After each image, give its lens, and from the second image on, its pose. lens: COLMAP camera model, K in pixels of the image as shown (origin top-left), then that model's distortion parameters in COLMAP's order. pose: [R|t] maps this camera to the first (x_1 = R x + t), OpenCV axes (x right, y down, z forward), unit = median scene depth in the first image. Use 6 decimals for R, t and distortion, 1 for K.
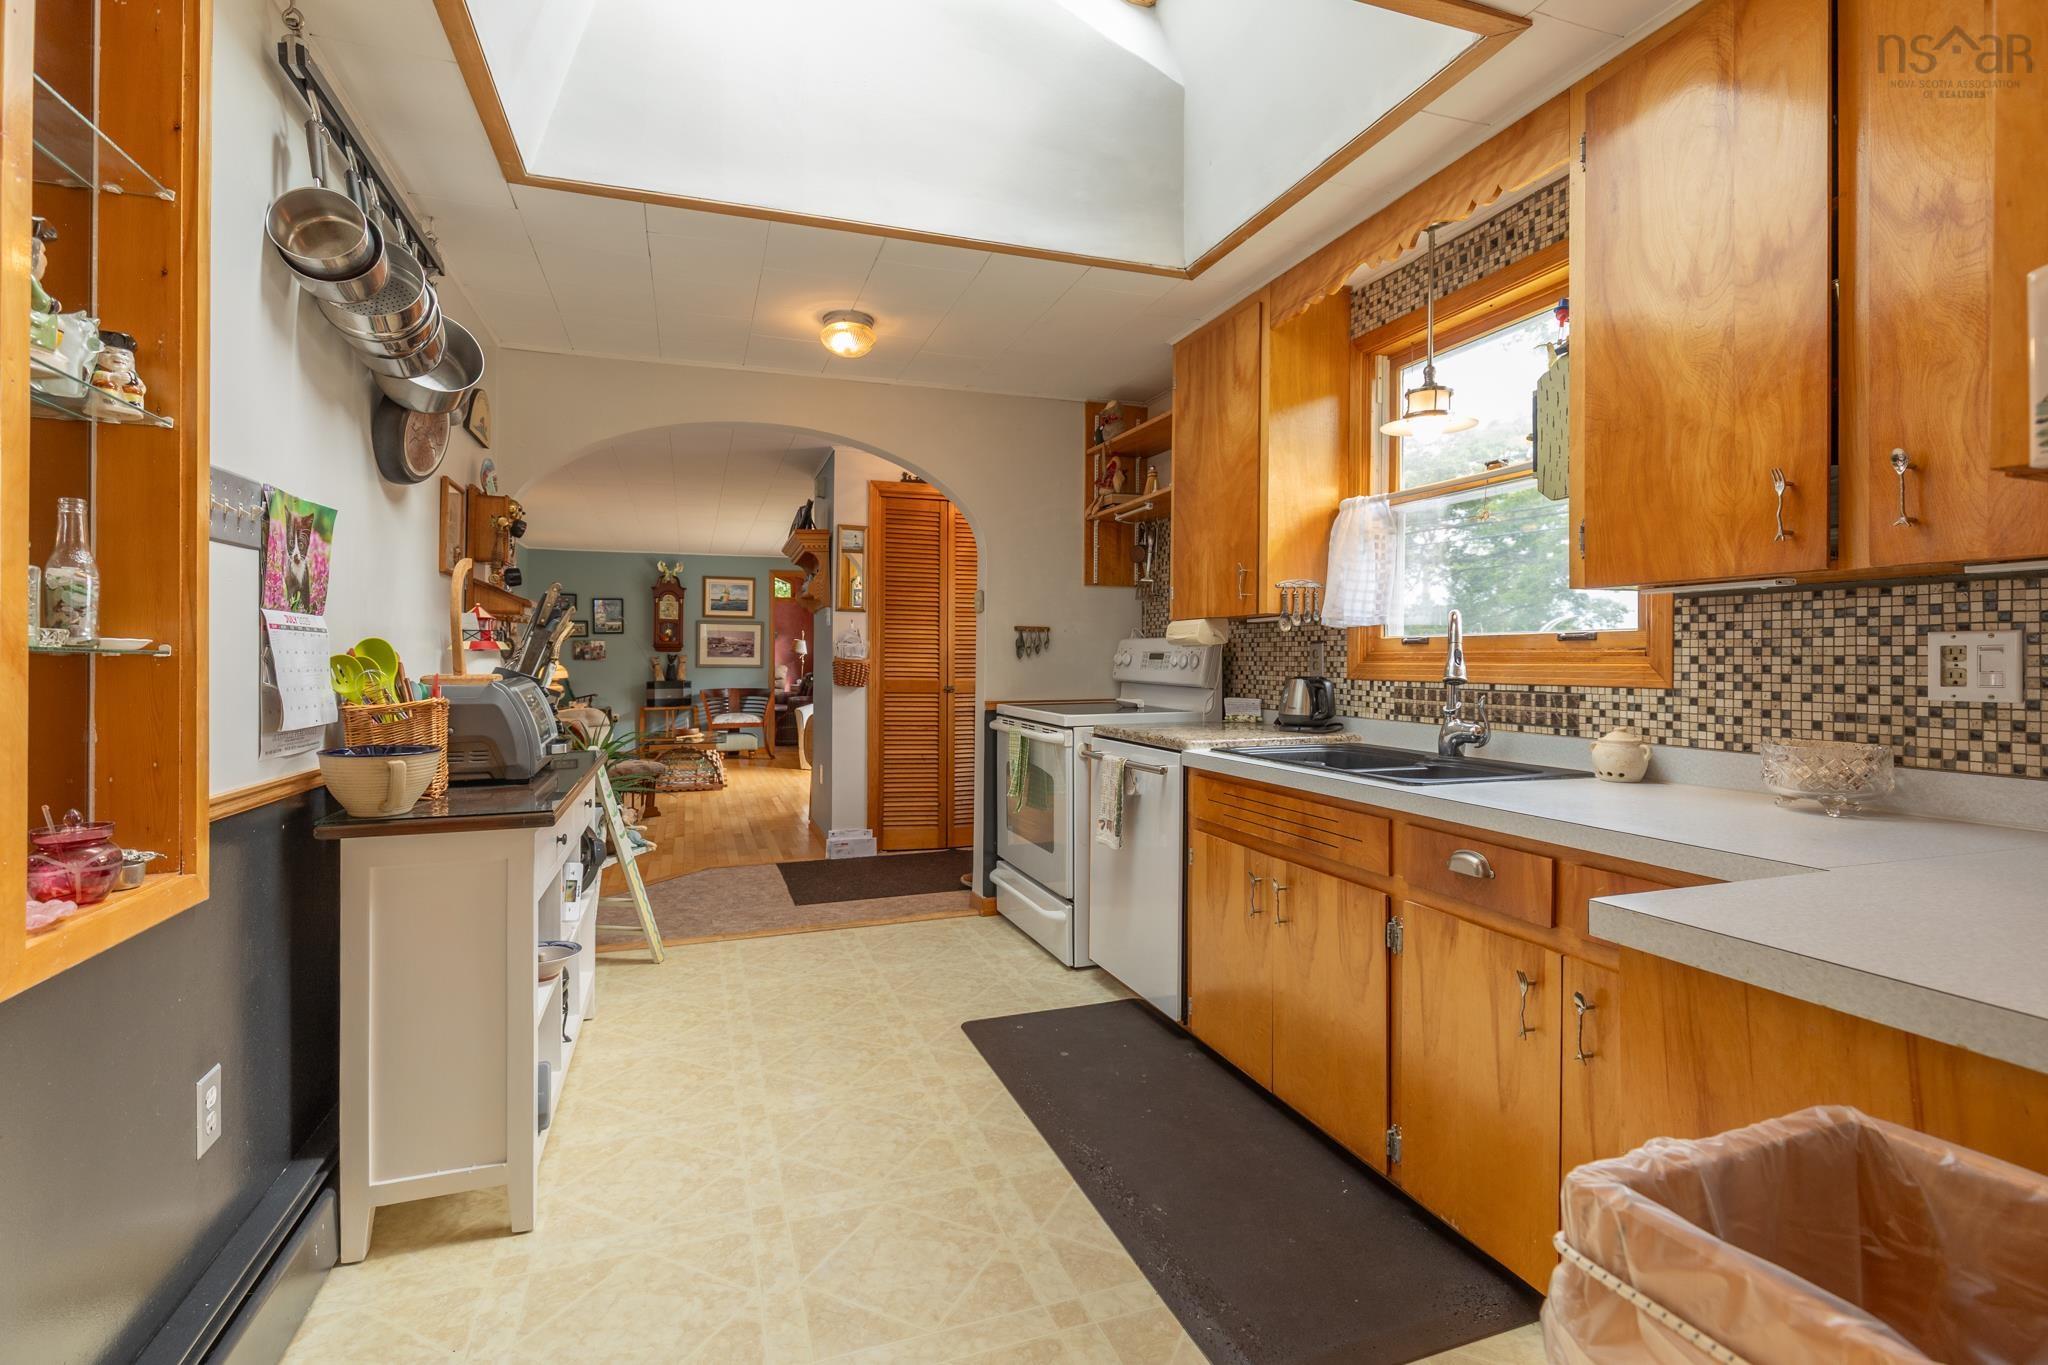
lens RADIAL K [[922.1, 0, 1034.5], [0, 922.1, 667.5], [0, 0, 1]] dist [-0.007121, -0.001758]
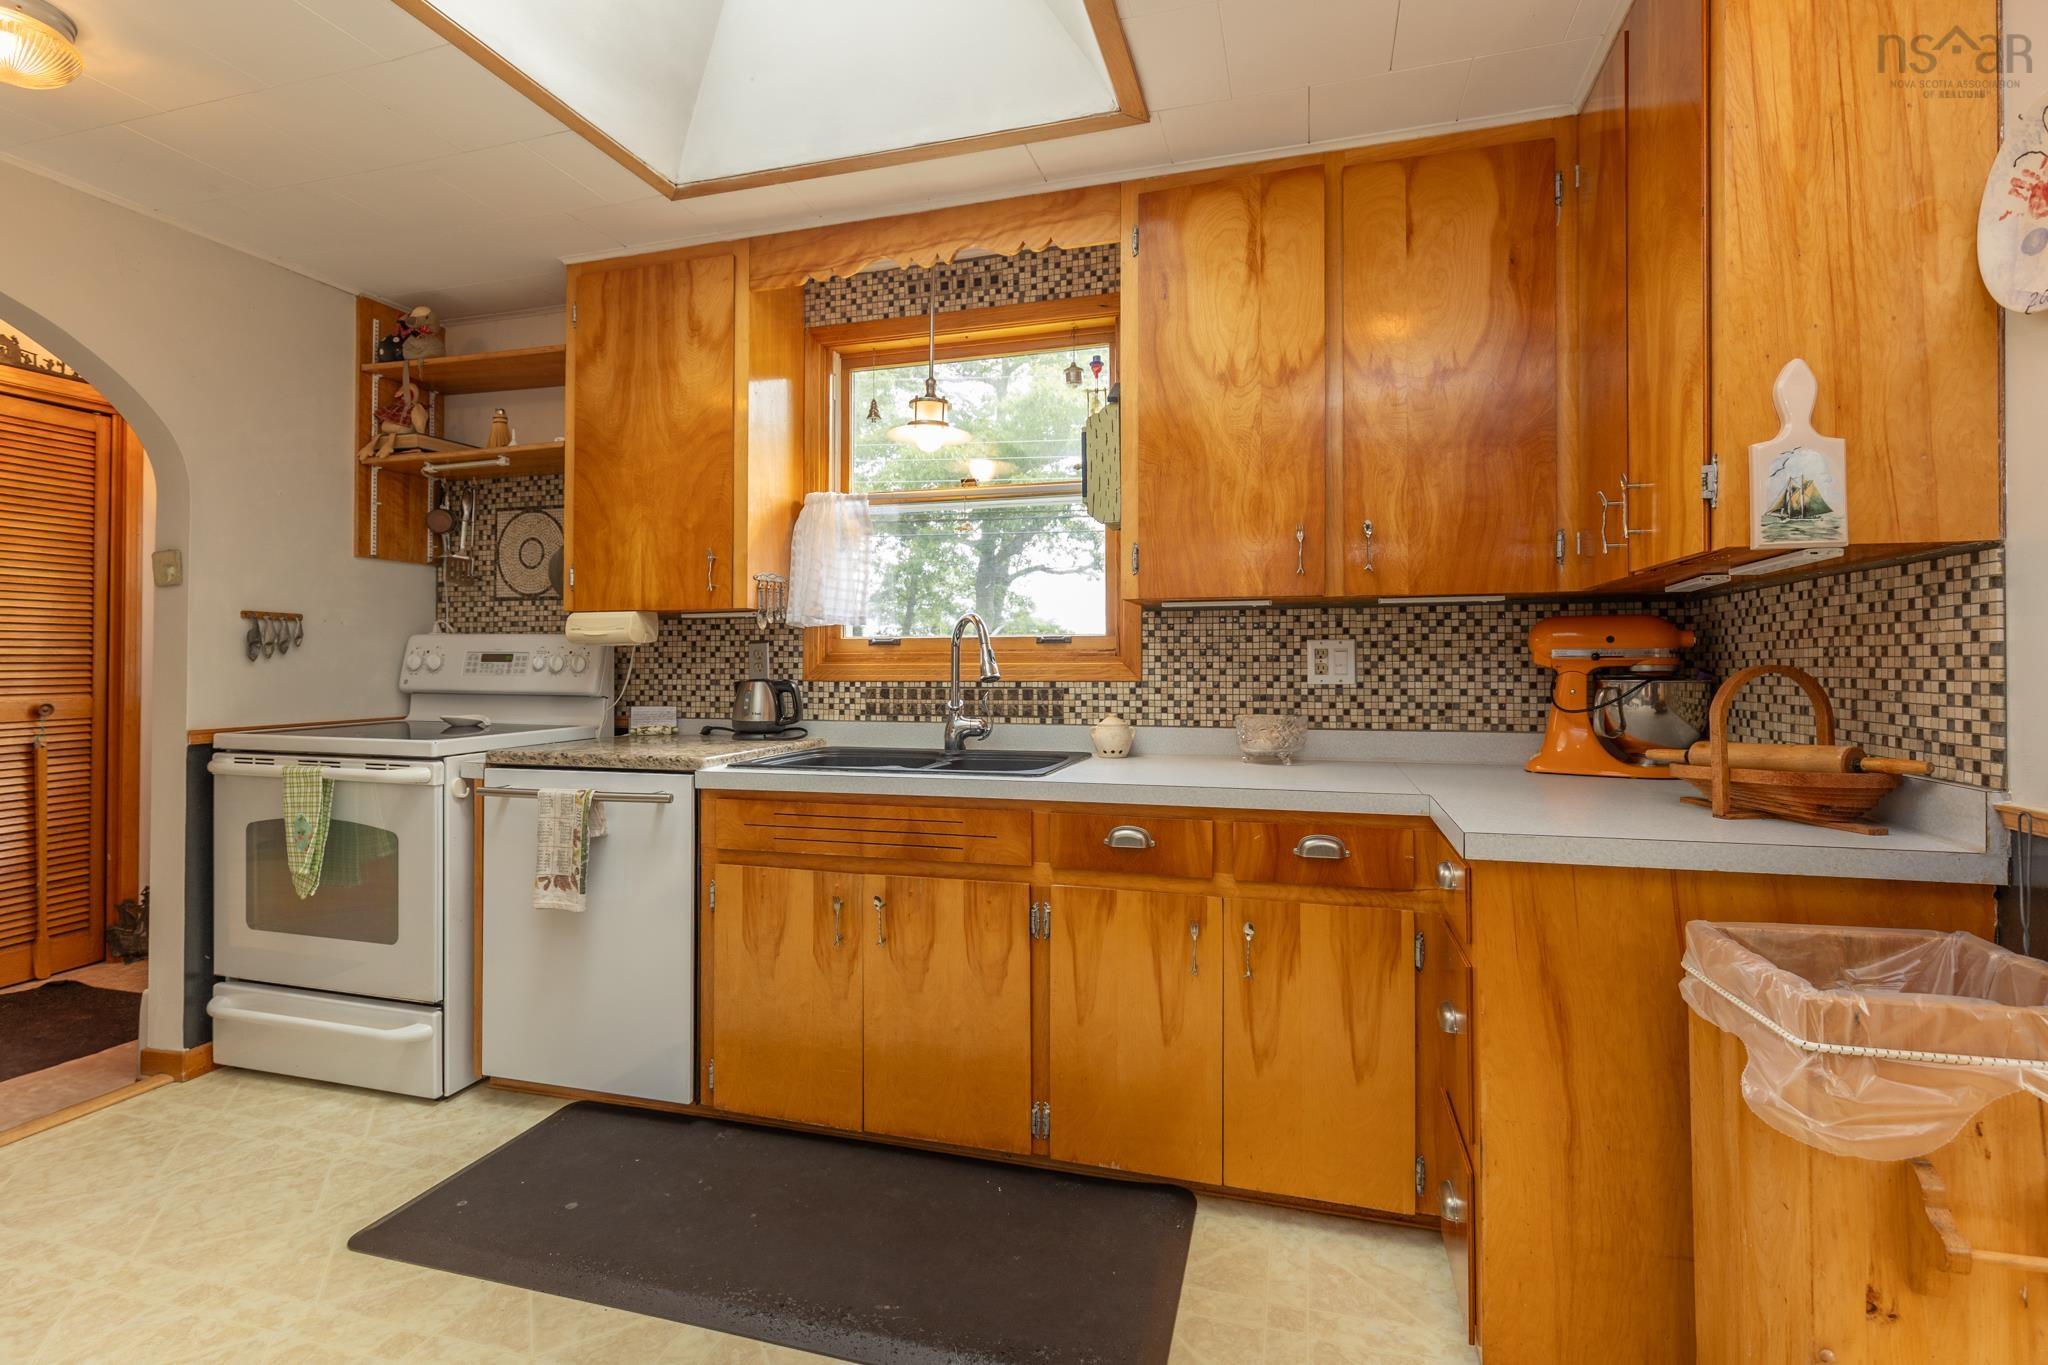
lens RADIAL K [[922.1, 0, 1028.6], [0, 922.1, 667.7], [0, 0, 1]] dist [-0.007121, -0.001758]
pose [[0.587961, -0.008053, 0.808849, -0.351519], [0.011713, 0.999930, 0.001441, 0.000249], [-0.808805, 0.008627, 0.588014, 0.296386]]
